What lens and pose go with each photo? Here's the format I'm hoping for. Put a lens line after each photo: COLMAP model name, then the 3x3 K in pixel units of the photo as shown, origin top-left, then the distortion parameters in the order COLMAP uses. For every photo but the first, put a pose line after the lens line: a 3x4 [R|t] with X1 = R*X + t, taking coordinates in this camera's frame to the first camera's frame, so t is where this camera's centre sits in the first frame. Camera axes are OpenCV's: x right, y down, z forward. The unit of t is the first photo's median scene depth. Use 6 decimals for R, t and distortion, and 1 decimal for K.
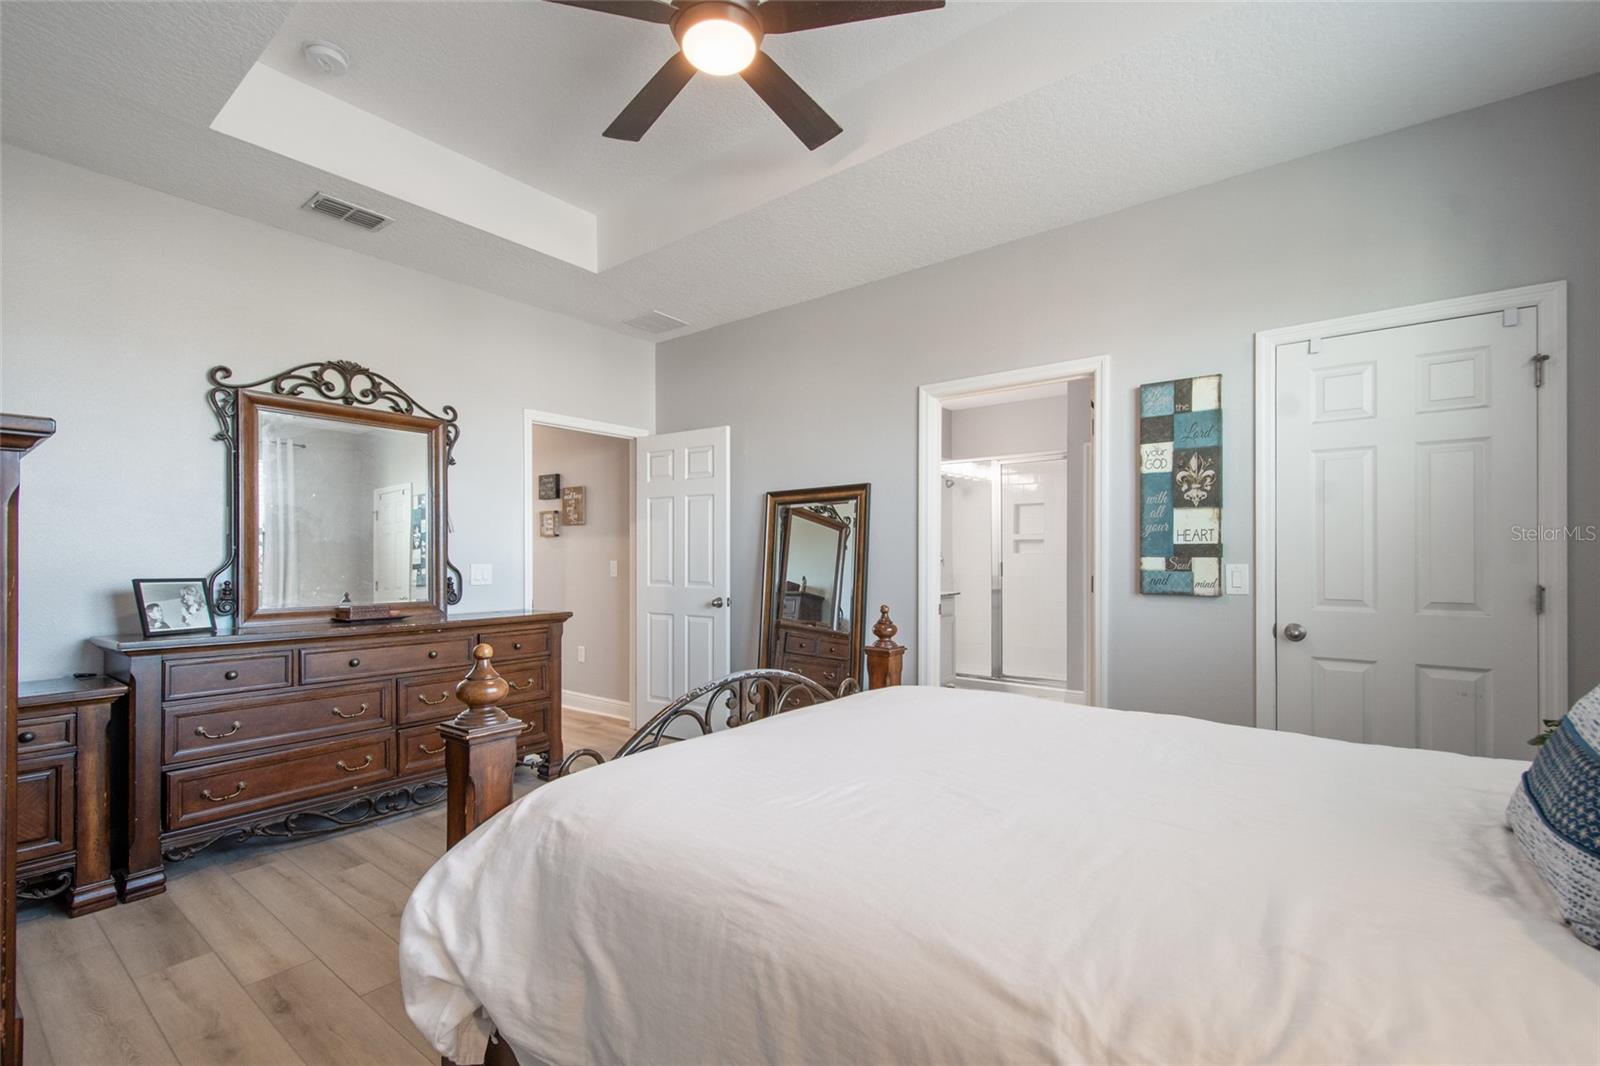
lens RADIAL K [[696.9, 0, 797.3], [0, 696.9, 547.7], [0, 0, 1]] dist [-0.001066, 0.000023]
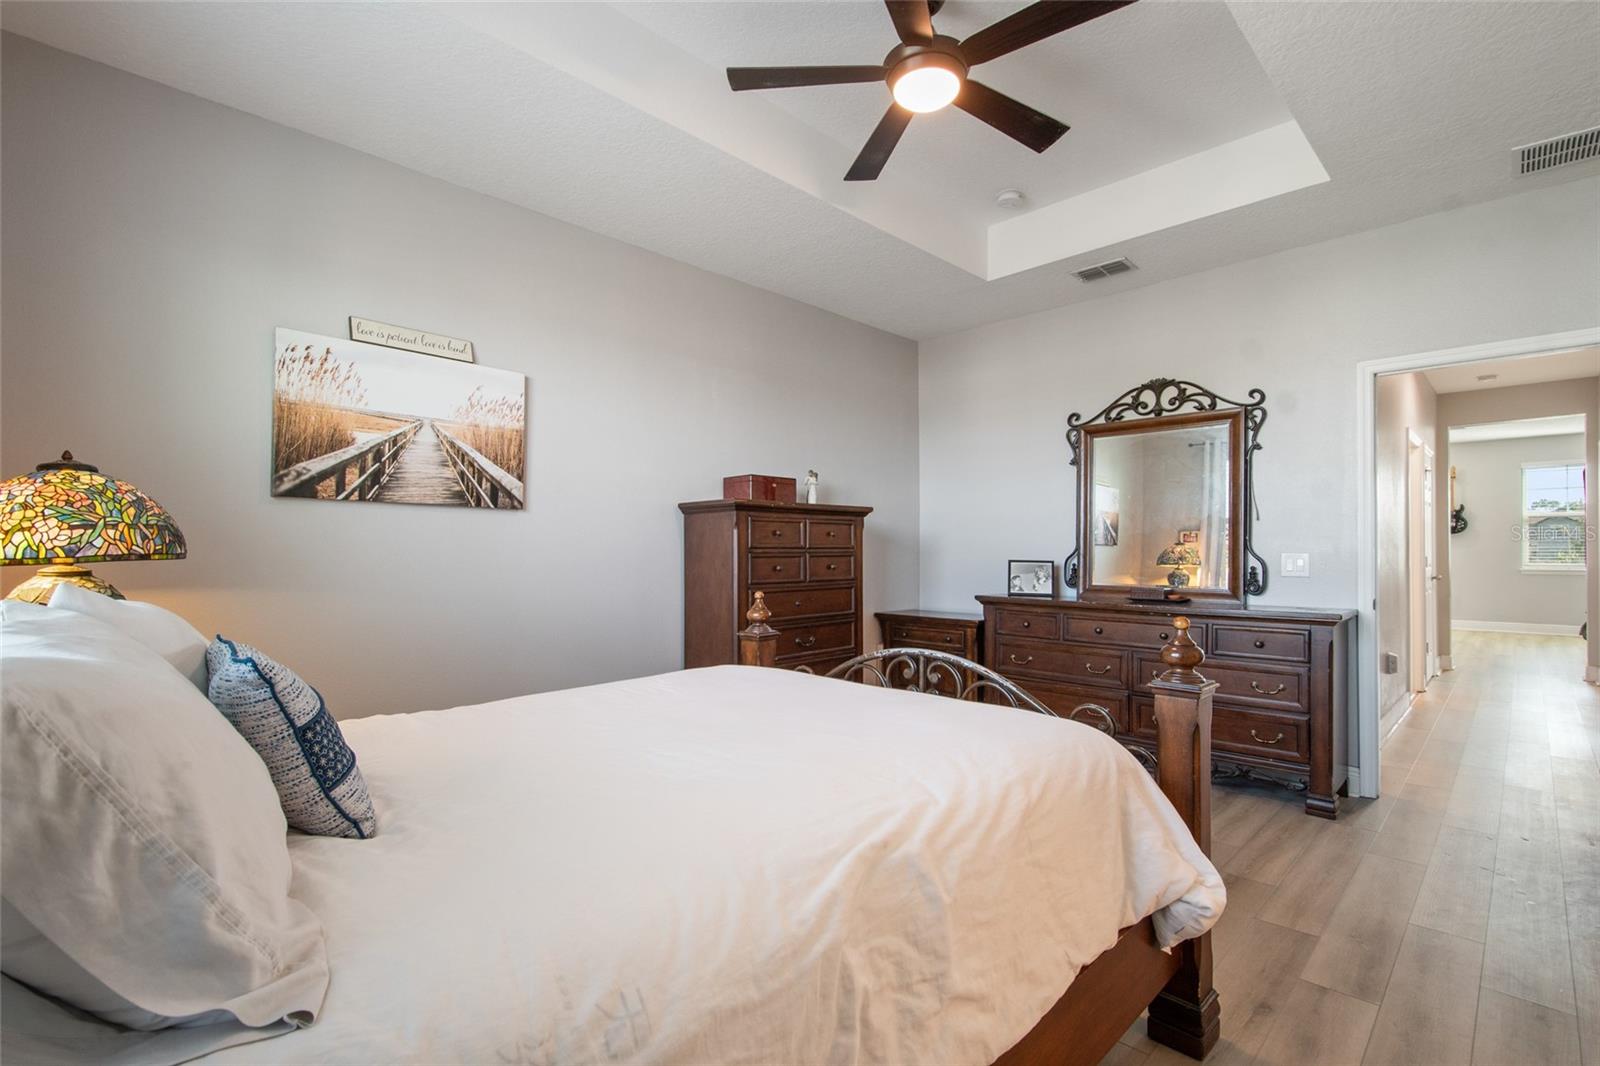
lens RADIAL K [[738.5, 0, 796.8], [0, 738.5, 540.5], [0, 0, 1]] dist [0.000585, -0.000003]
pose [[-0.125803, -0.008699, -0.992017, 0.658728], [0.016847, 0.999799, -0.010904, 0.006930], [0.991912, -0.018084, -0.125631, 0.550261]]
